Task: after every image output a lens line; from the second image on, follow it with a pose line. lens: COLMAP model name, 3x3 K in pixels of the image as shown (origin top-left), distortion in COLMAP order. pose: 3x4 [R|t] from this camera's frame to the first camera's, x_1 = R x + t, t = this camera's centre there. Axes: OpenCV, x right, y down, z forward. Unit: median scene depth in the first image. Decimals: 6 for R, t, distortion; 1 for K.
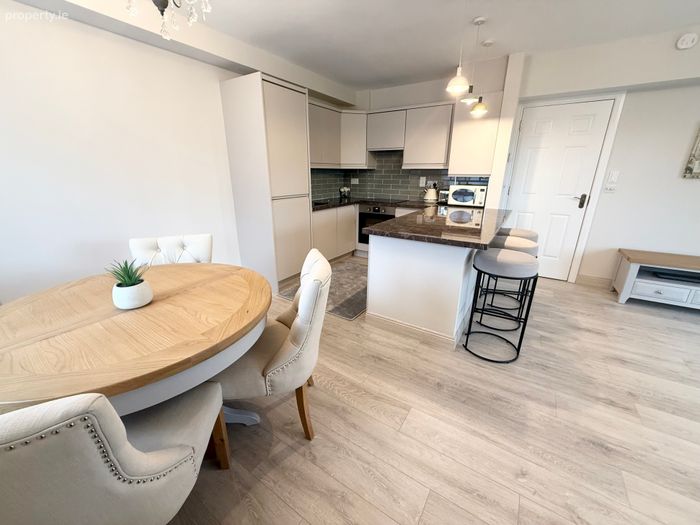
lens RADIAL K [[278.6, 0, 350.1], [0, 278.6, 262.5], [0, 0, 1]] dist [0.000050, -0.000565]
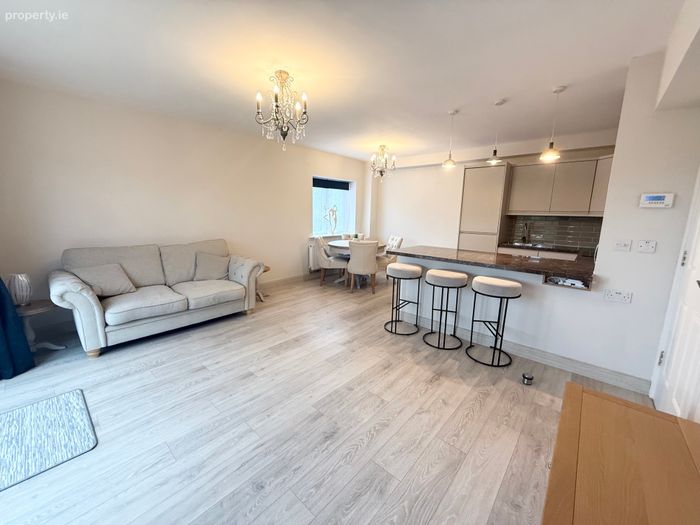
lens RADIAL K [[278.6, 0, 347.4], [0, 278.6, 263.9], [0, 0, 1]] dist [0.000050, -0.000565]
pose [[-0.152840, 0.178458, -0.972004, 1.364453], [-0.324332, 0.920026, 0.219913, -0.179330], [0.933514, 0.348863, -0.082737, 0.507542]]
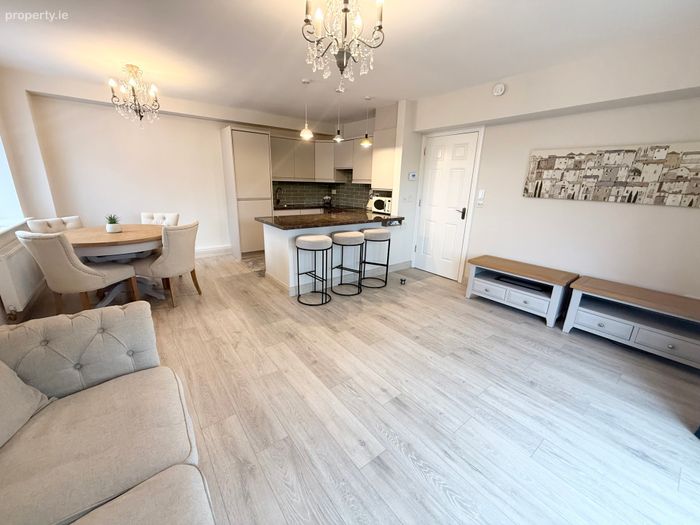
lens RADIAL K [[278.6, 0, 349.6], [0, 278.6, 263.8], [0, 0, 1]] dist [0.000050, -0.000565]
pose [[0.943486, 0.115797, -0.310523, 0.791830], [-0.126617, 0.991841, -0.014844, 0.076356], [0.306270, 0.053323, 0.950450, -0.287514]]
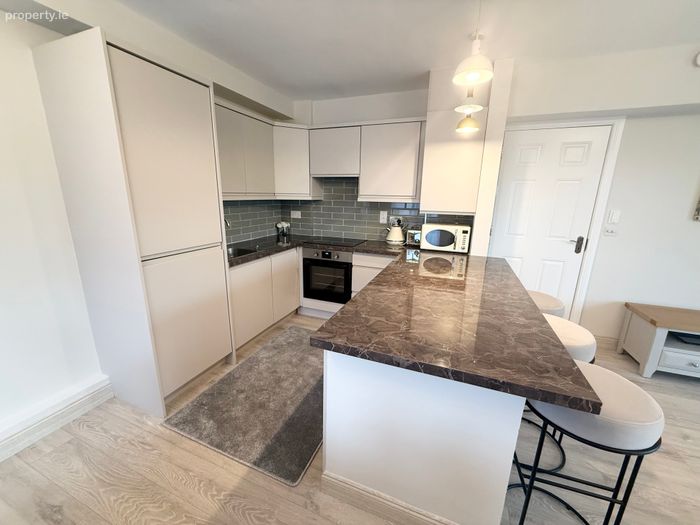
lens RADIAL K [[278.6, 0, 350.0], [0, 278.6, 262.8], [0, 0, 1]] dist [0.000050, -0.000565]
pose [[0.980612, -0.033557, 0.193064, 0.015162], [0.047552, 0.996530, -0.068315, -0.147990], [-0.190101, 0.076171, 0.978805, 0.341476]]
